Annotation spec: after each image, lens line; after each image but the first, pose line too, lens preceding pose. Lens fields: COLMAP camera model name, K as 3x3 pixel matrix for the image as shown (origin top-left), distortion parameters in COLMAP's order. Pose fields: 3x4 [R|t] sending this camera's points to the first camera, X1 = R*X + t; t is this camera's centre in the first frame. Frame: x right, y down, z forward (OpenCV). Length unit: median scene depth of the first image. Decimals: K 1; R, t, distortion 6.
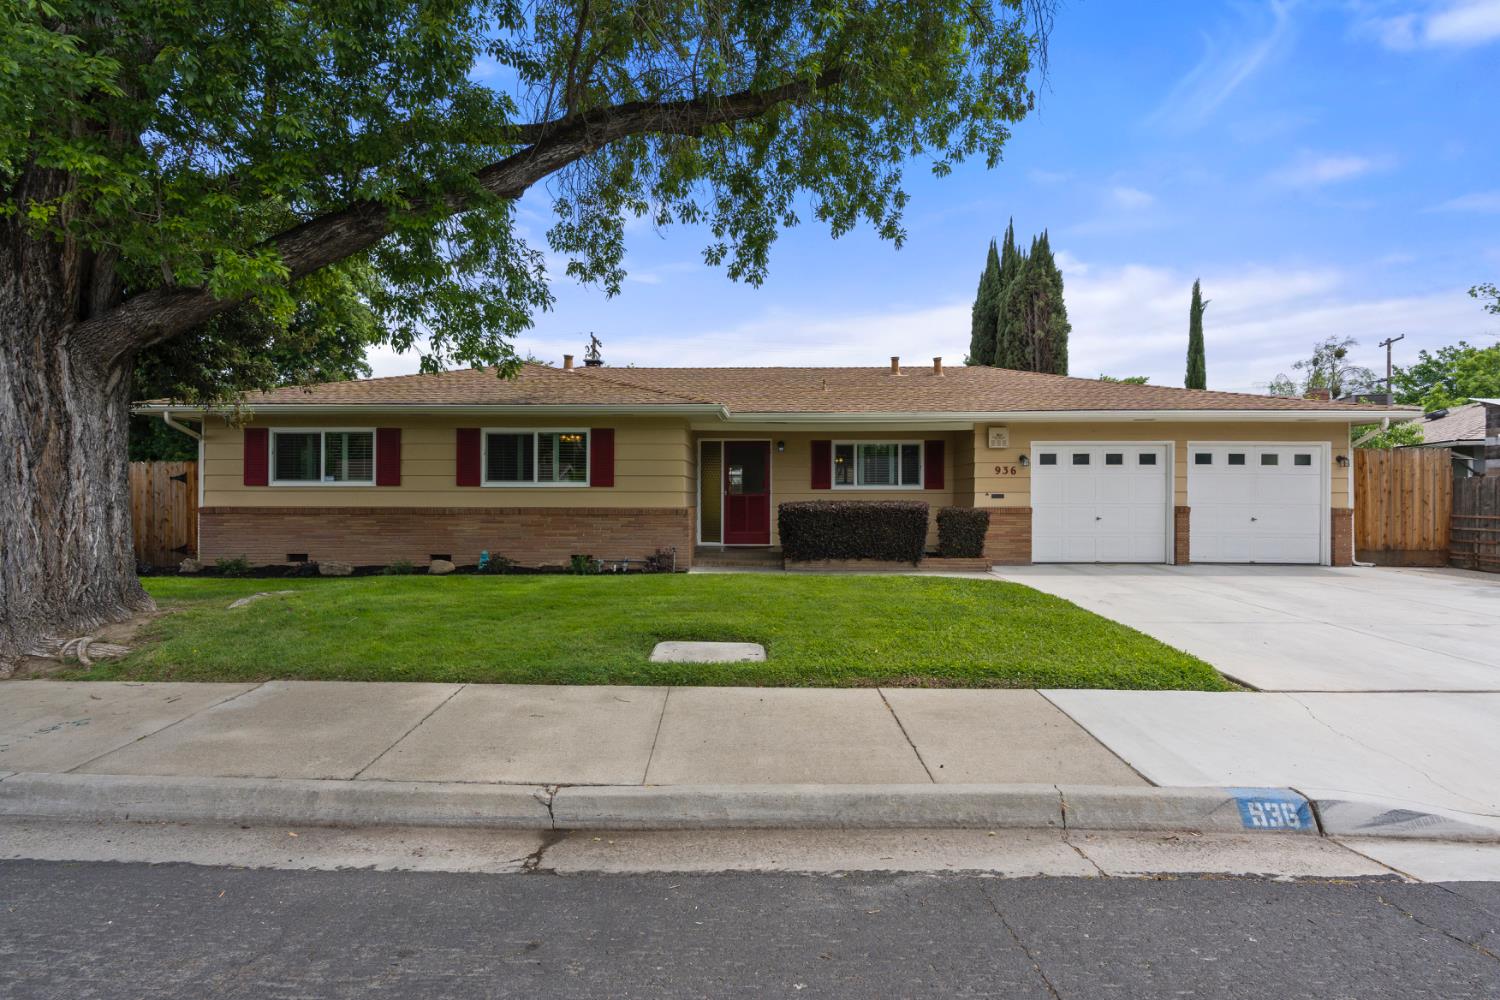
lens RADIAL K [[660.5, 0, 739.3], [0, 660.5, 499.6], [0, 0, 1]] dist [-0.002464, 0.000059]
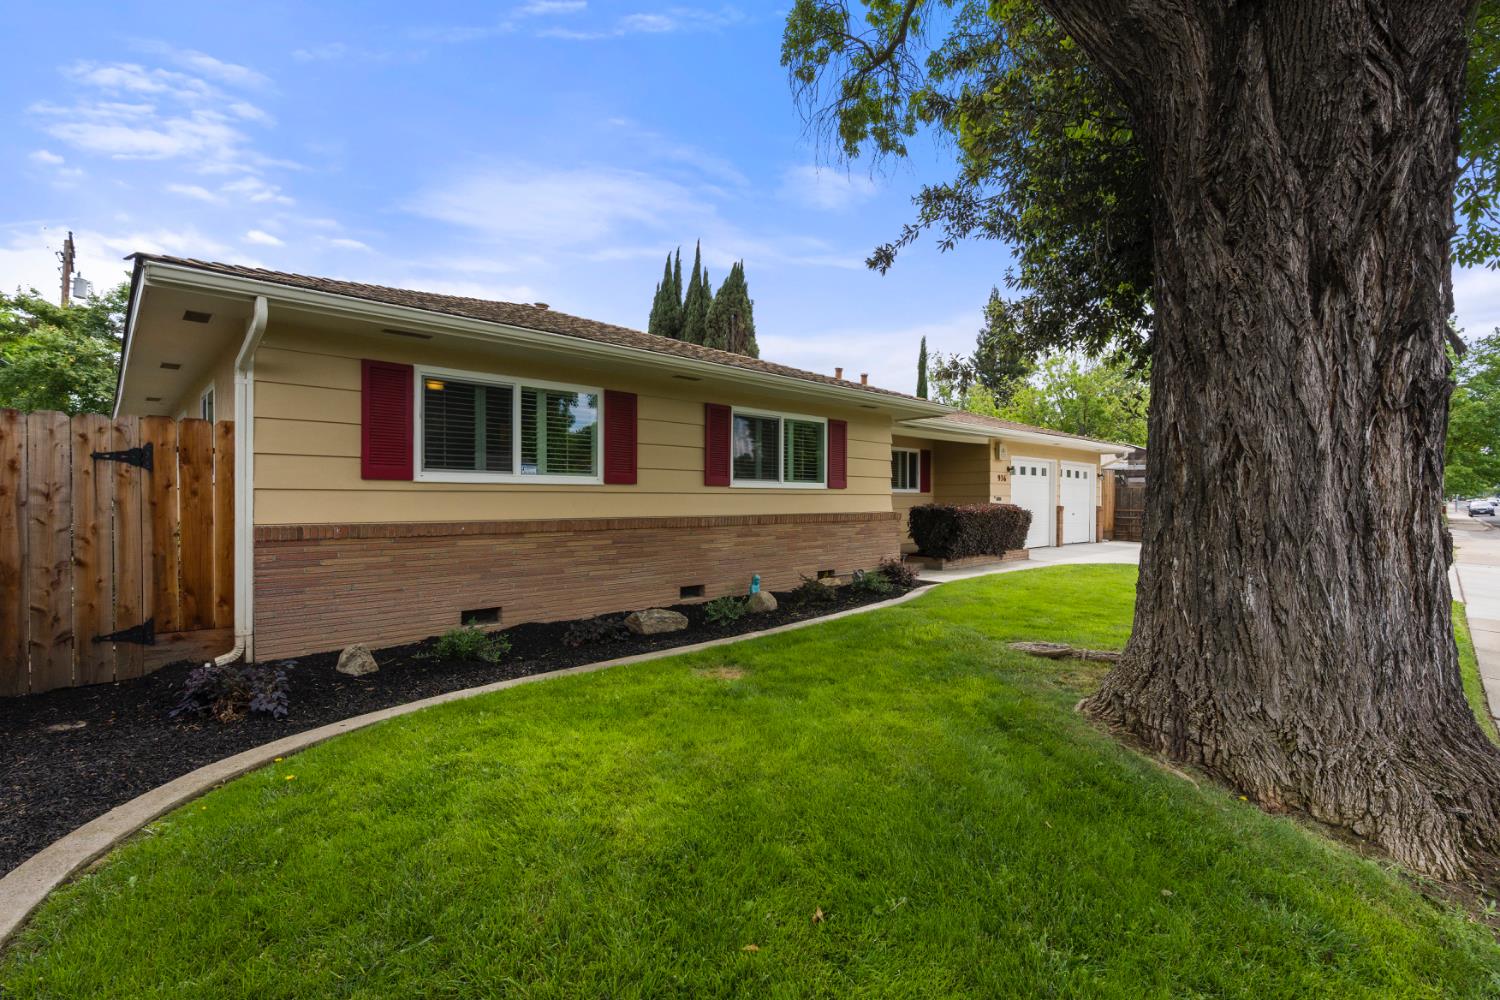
lens RADIAL K [[660.5, 0, 744.2], [0, 660.5, 497.5], [0, 0, 1]] dist [-0.002464, 0.000059]
pose [[0.715529, -0.000244, 0.698583, -0.850280], [-0.002973, 0.999990, 0.003395, -0.009971], [-0.698576, -0.004506, 0.715521, 0.447294]]
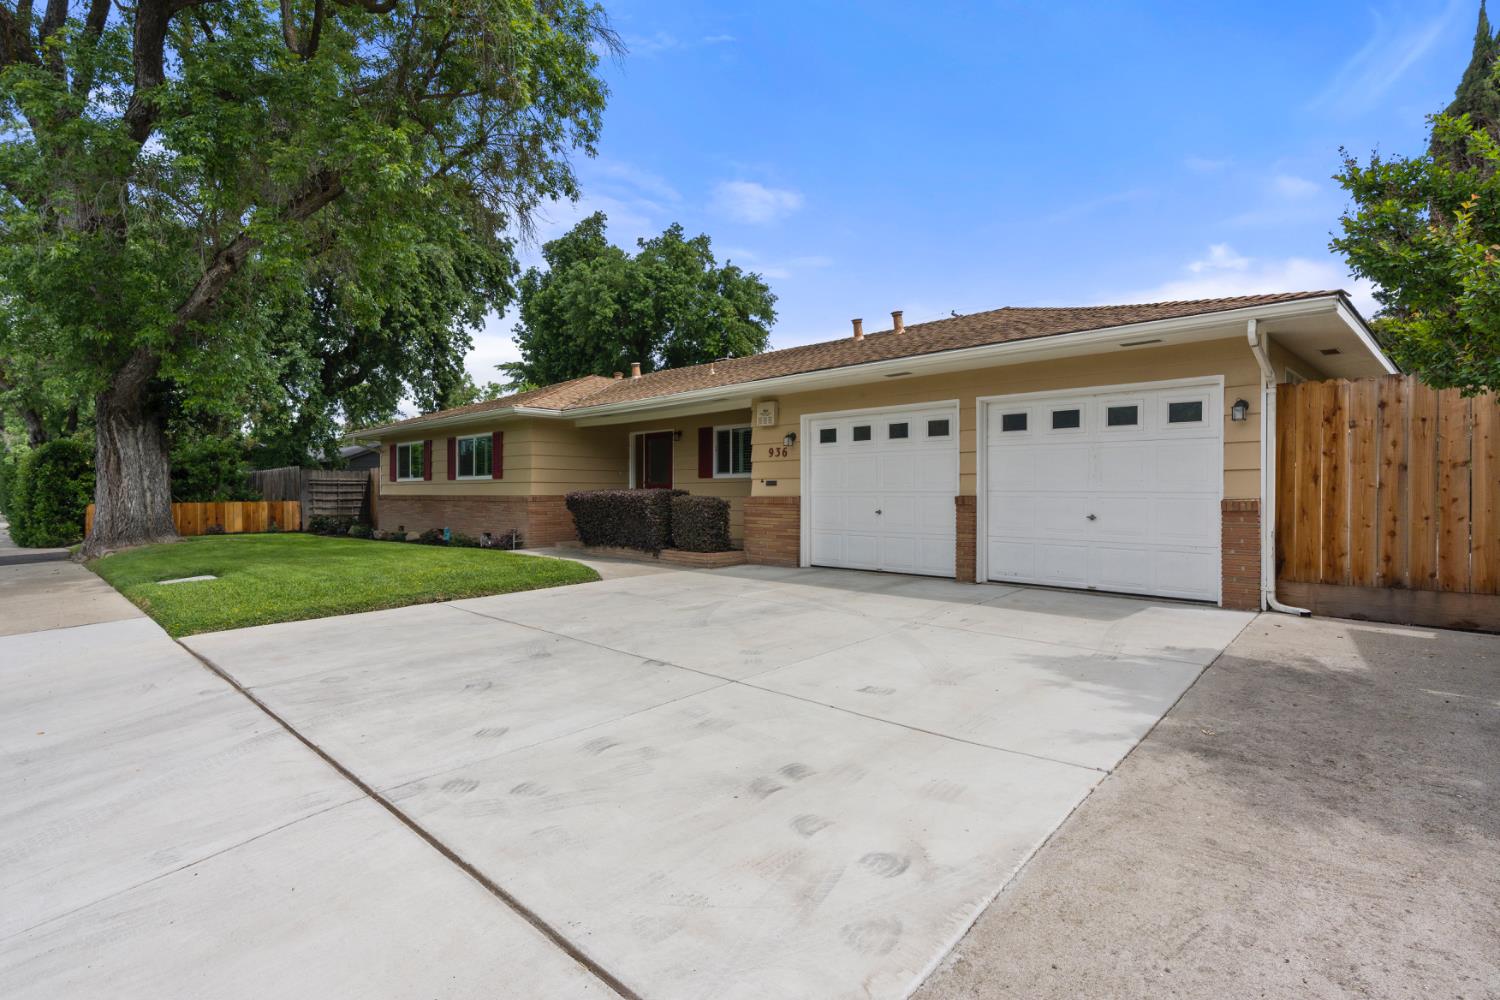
lens RADIAL K [[734.2, 0, 749.7], [0, 734.2, 501.0], [0, 0, 1]] dist [0.000866, 0.000005]
pose [[0.727100, 0.006009, -0.686505, 1.032077], [-0.002319, 0.999977, 0.006297, 0.011755], [0.686528, -0.002986, 0.727097, 0.306612]]
